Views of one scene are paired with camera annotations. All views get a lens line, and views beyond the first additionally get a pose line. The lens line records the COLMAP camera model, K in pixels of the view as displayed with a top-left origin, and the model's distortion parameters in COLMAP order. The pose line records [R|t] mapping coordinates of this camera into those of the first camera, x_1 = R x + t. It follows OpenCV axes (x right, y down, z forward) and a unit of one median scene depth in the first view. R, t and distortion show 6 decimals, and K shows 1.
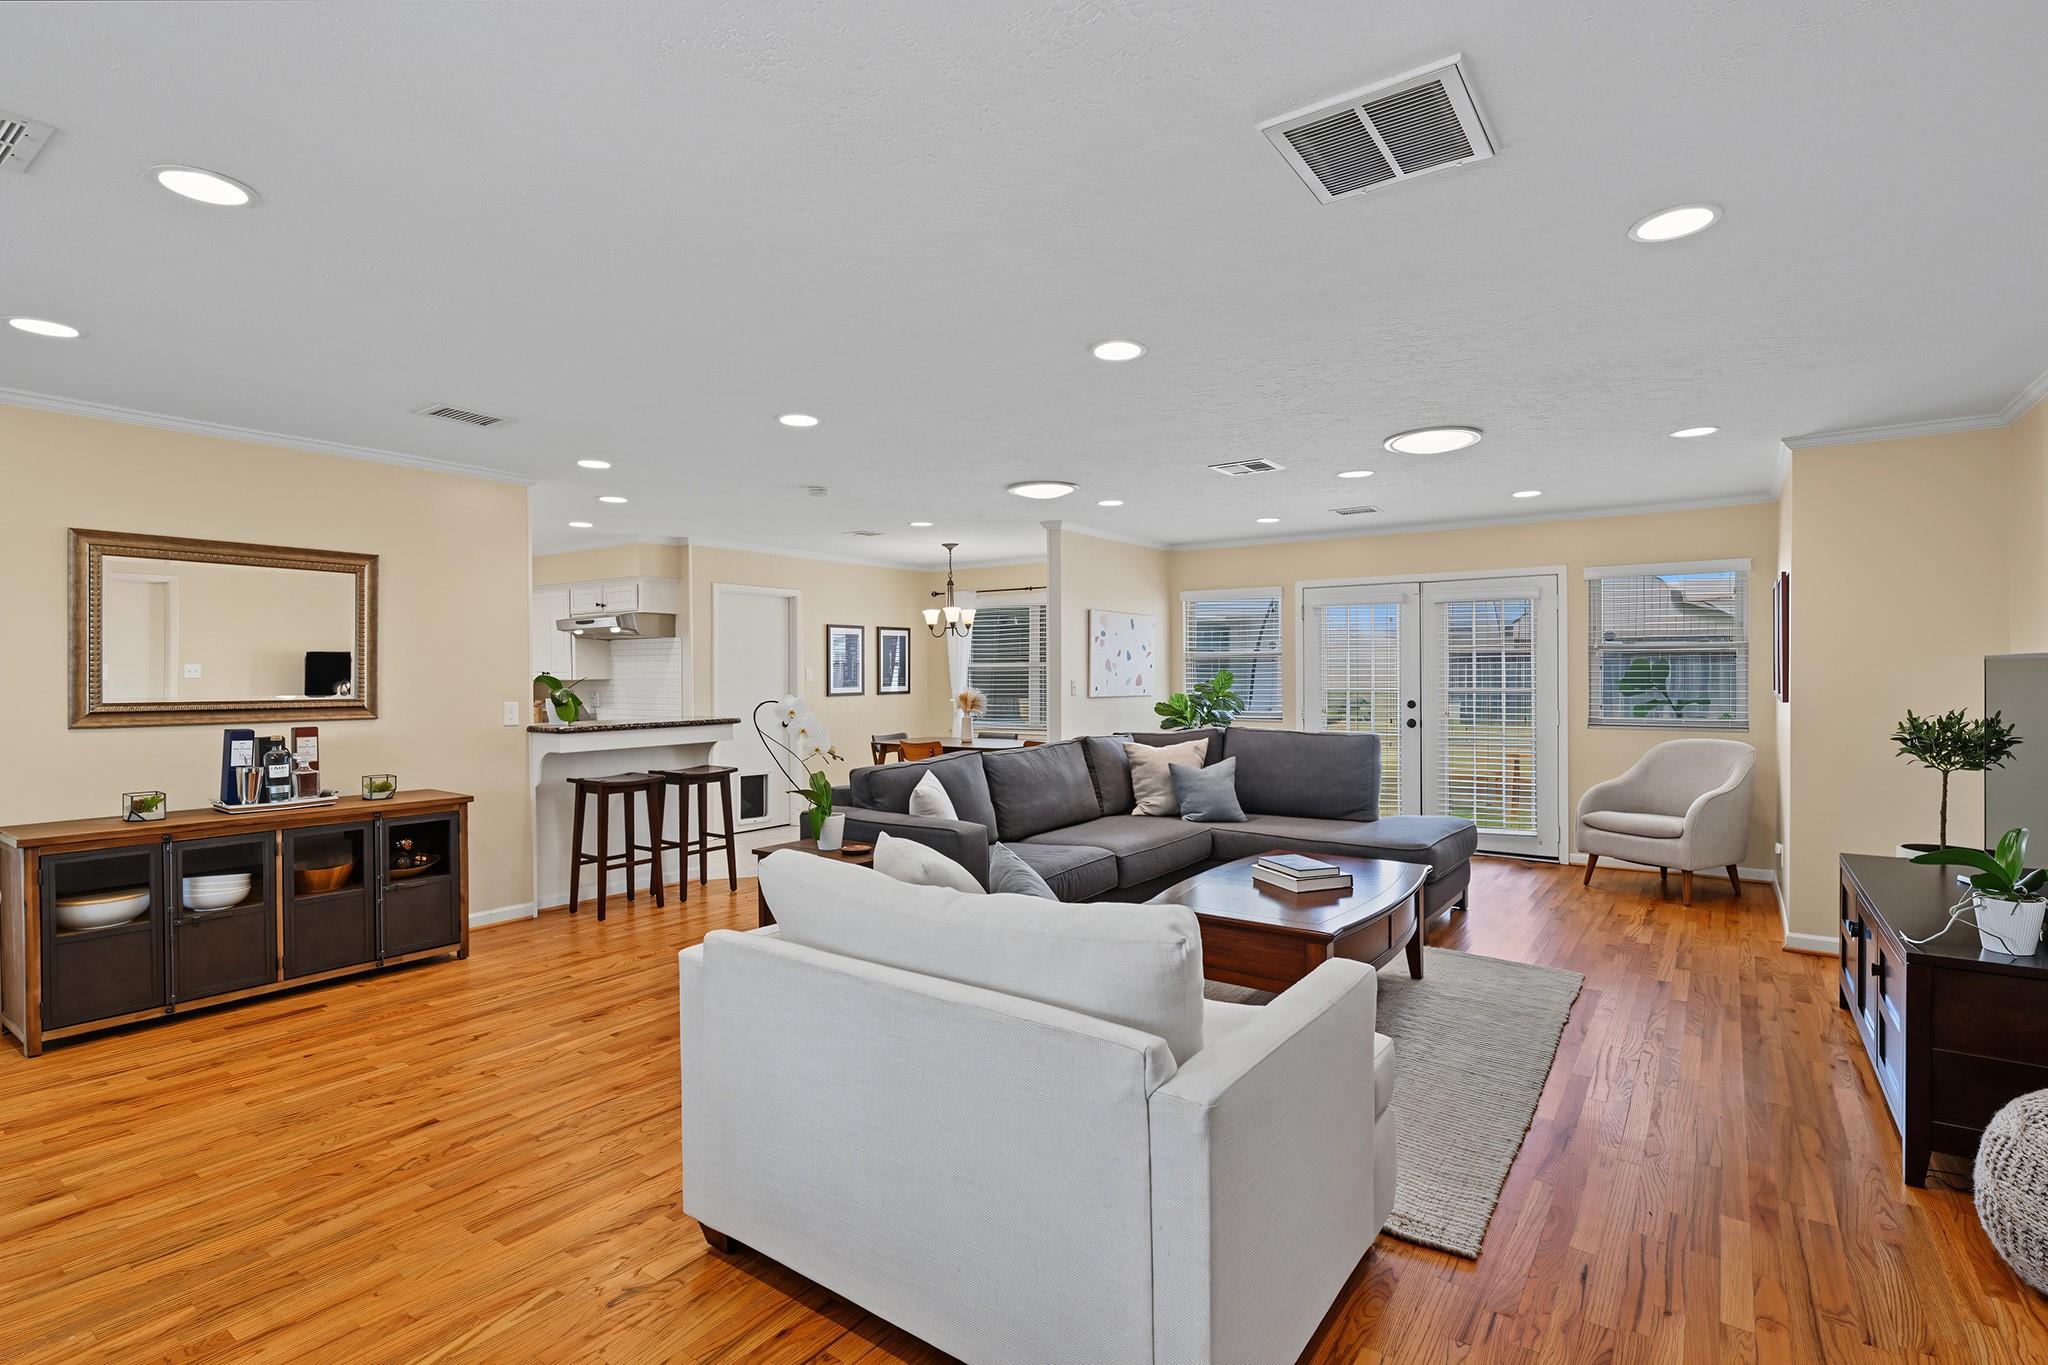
lens RADIAL K [[993.8, 0, 1020.9], [0, 993.8, 685.6], [0, 0, 1]] dist [0.006105, 0.000262]
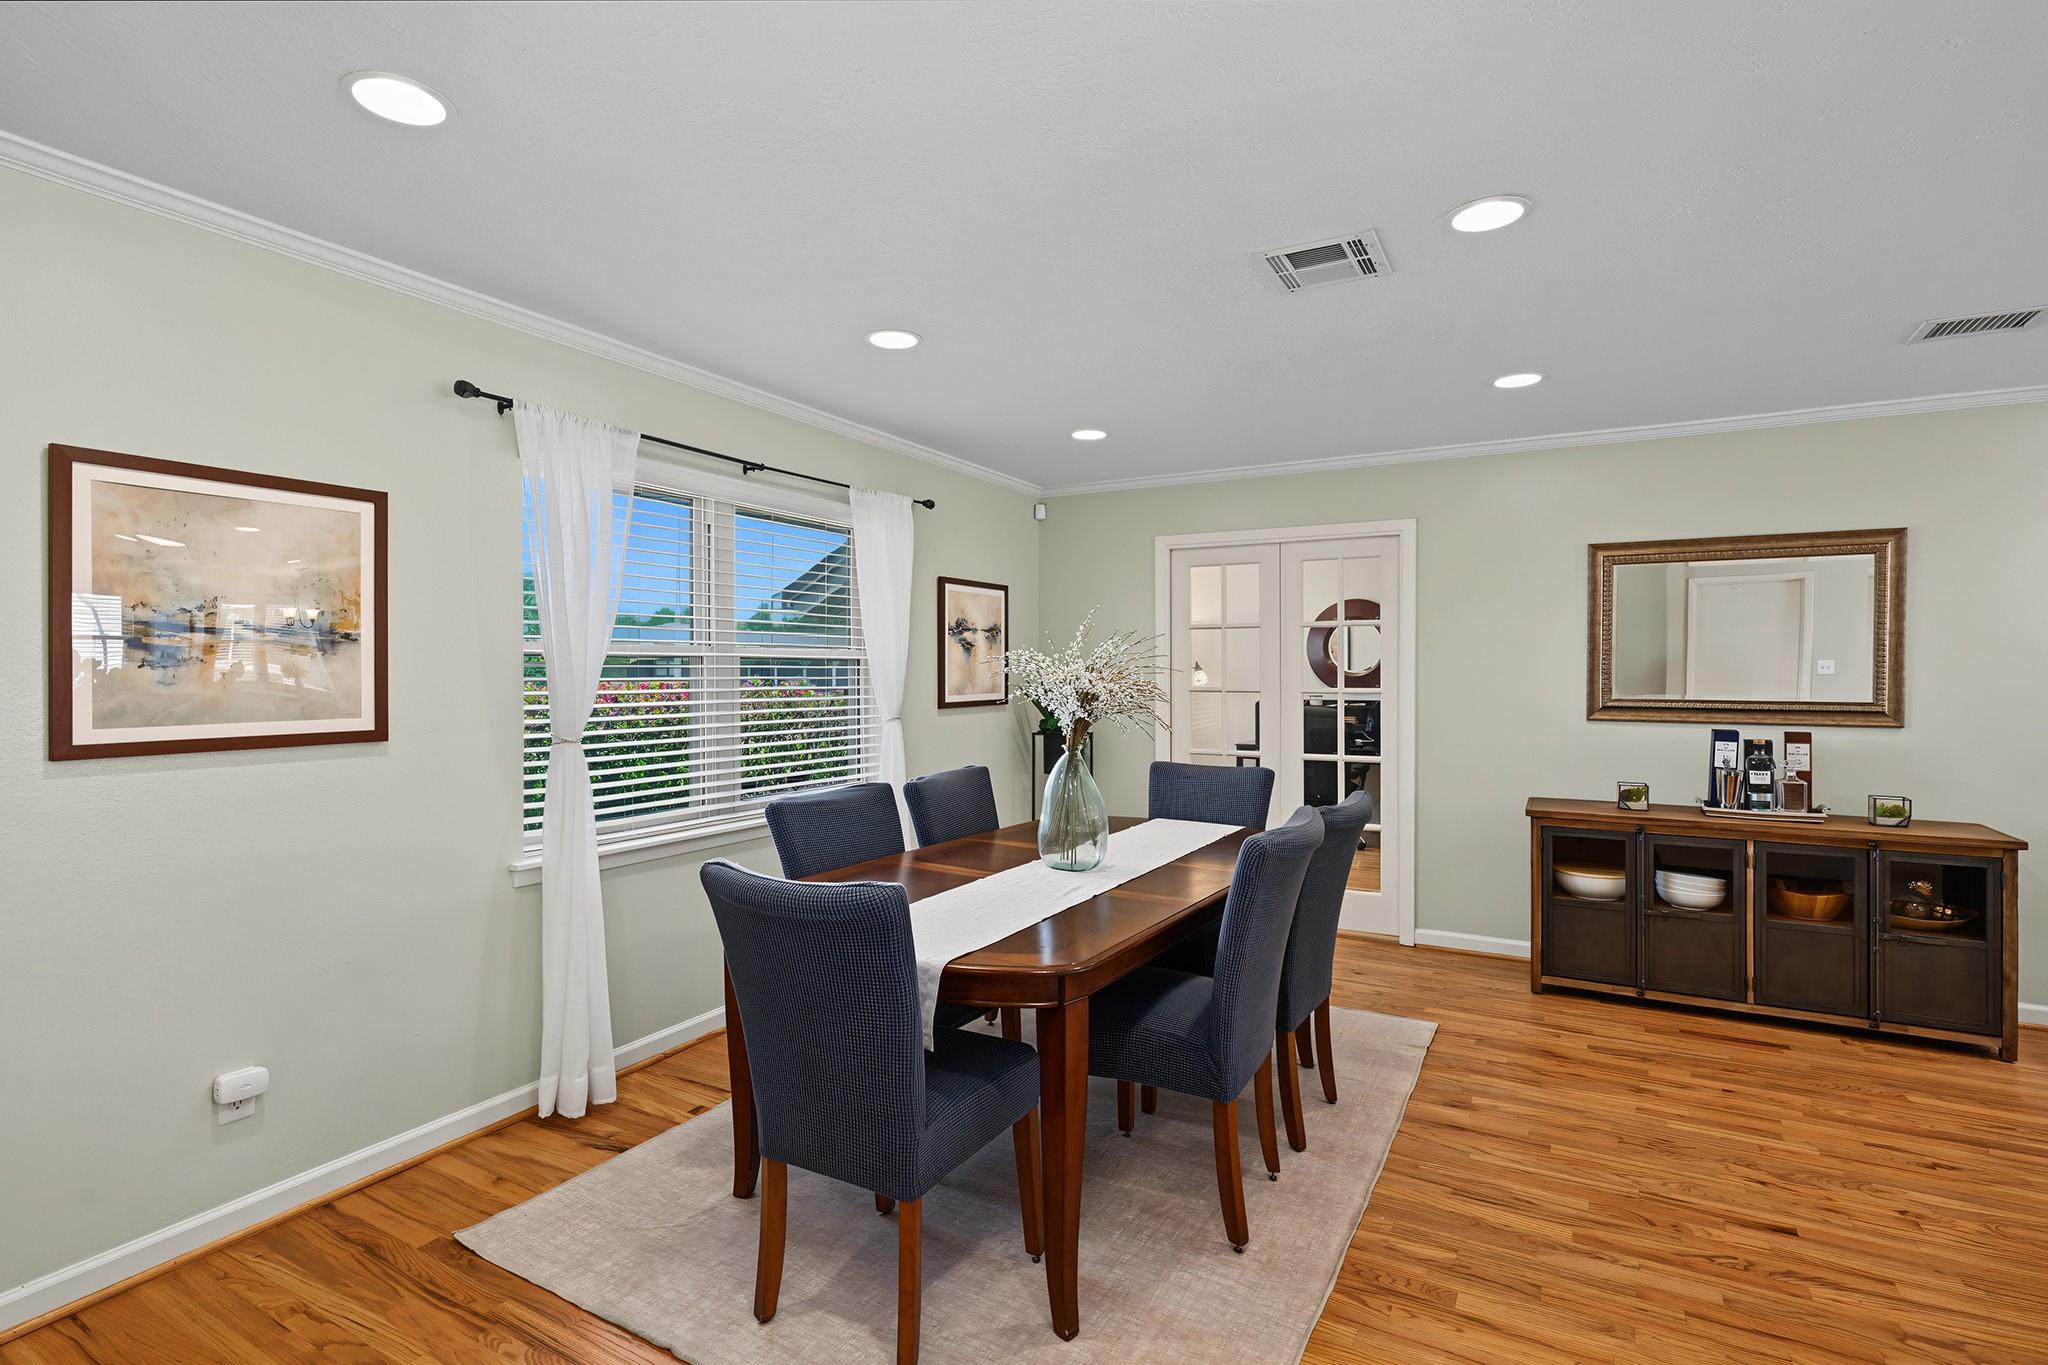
lens RADIAL K [[993.8, 0, 1014.8], [0, 993.8, 675.7], [0, 0, 1]] dist [0.006105, 0.000262]
pose [[0.107437, 0.008946, -0.994172, 0.113627], [-0.013840, 0.999876, 0.007501, -0.006946], [0.994116, 0.012953, 0.107547, 0.230967]]
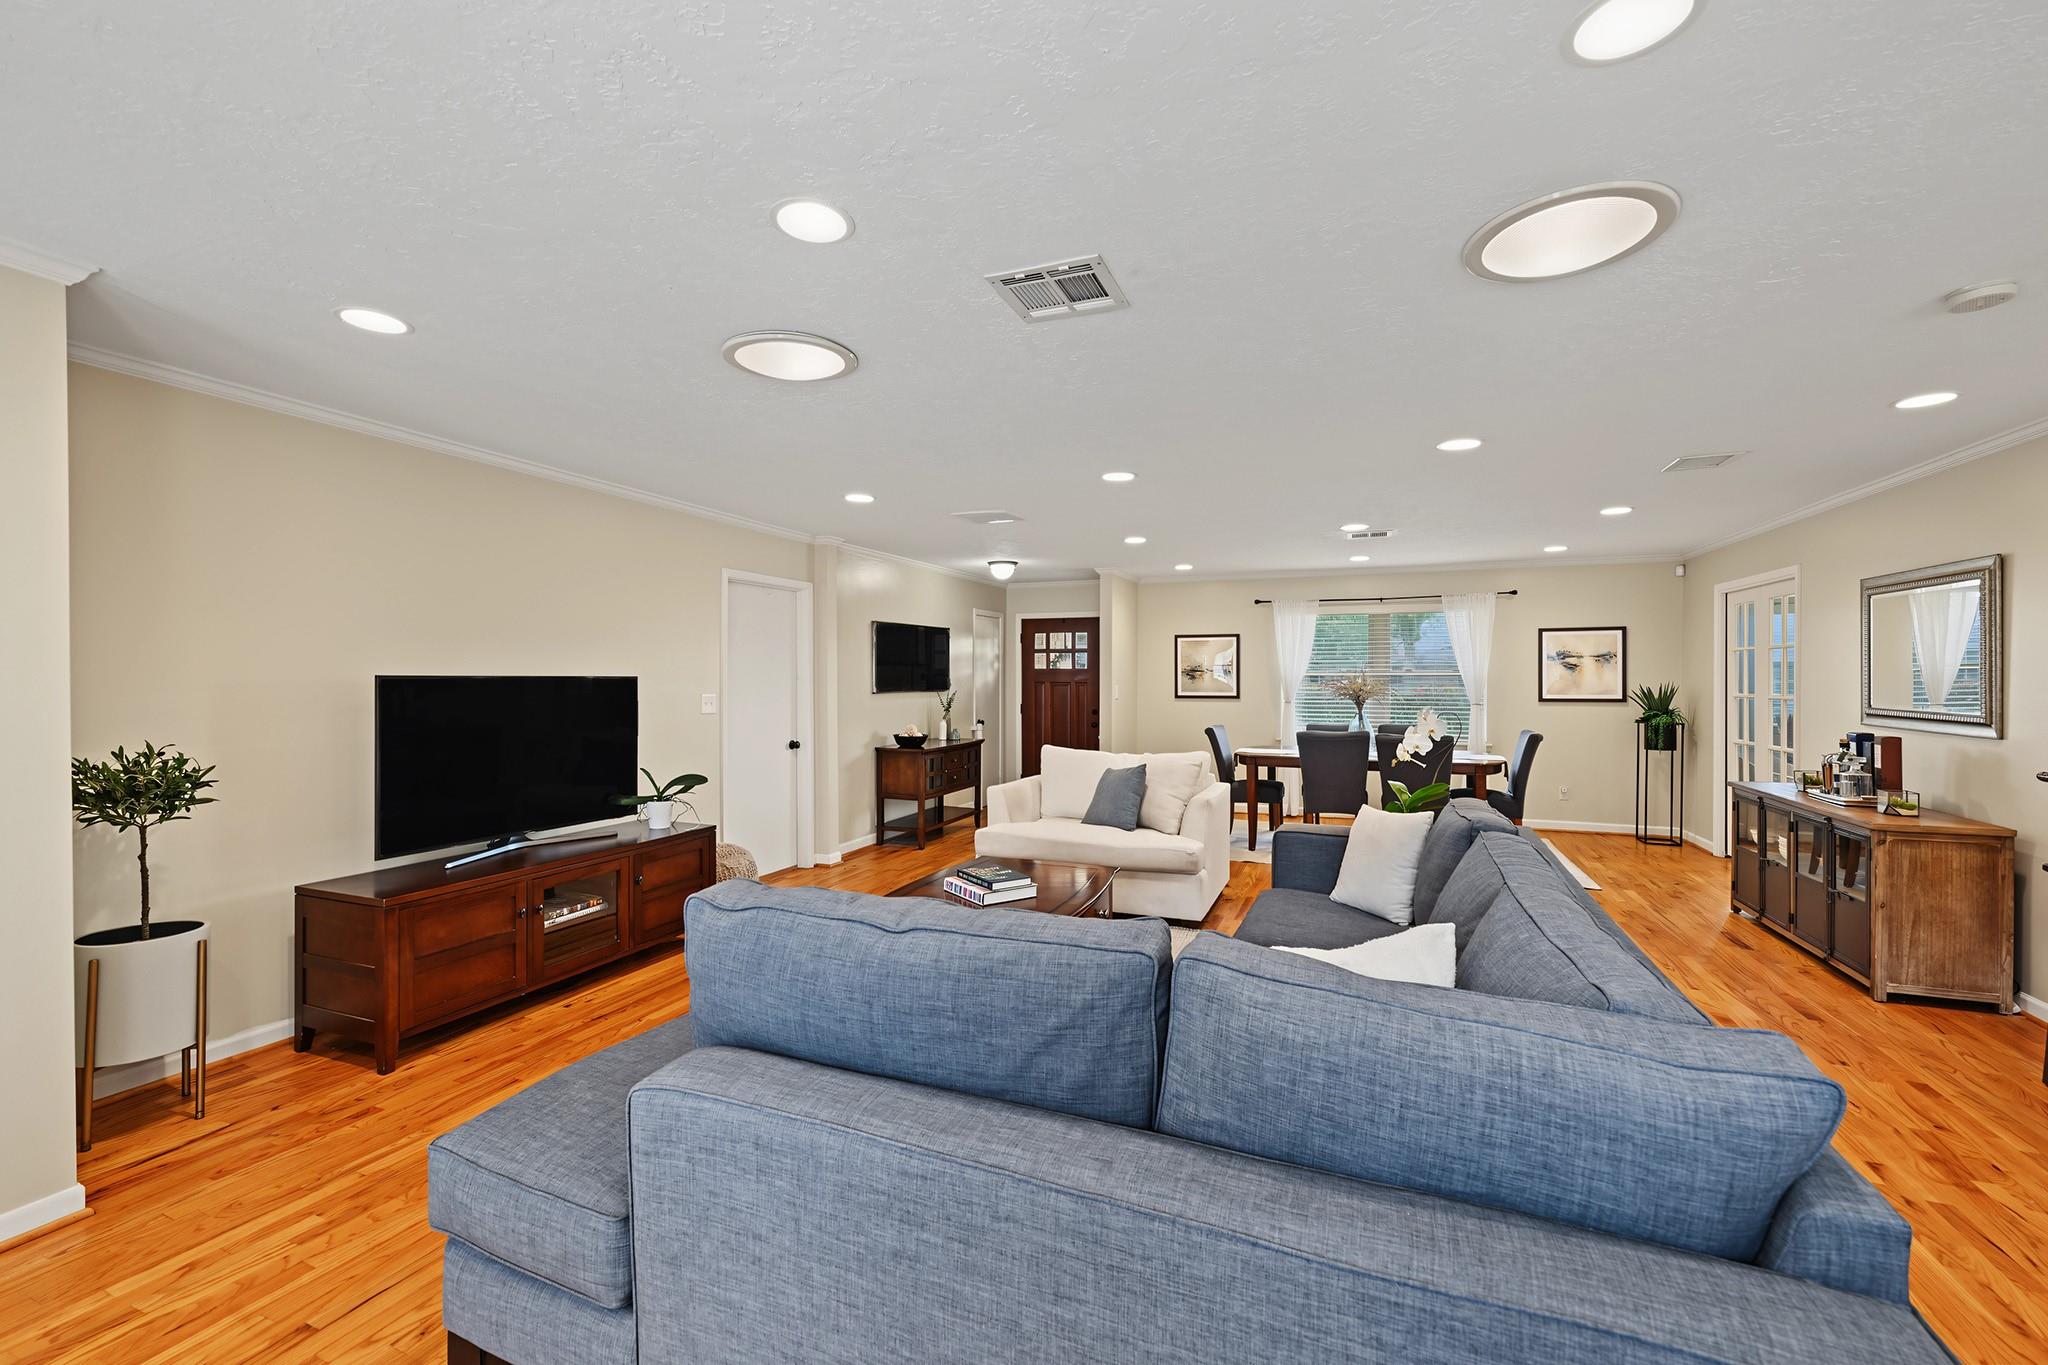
lens RADIAL K [[837.7, 0, 1014.8], [0, 837.7, 688.0], [0, 0, 1]] dist [-0.000816, 0.000266]
pose [[-0.973827, 0.007730, -0.227158, 0.465462], [0.001597, 0.999630, 0.027168, -0.040900], [0.227283, 0.026094, -0.973479, 1.922035]]
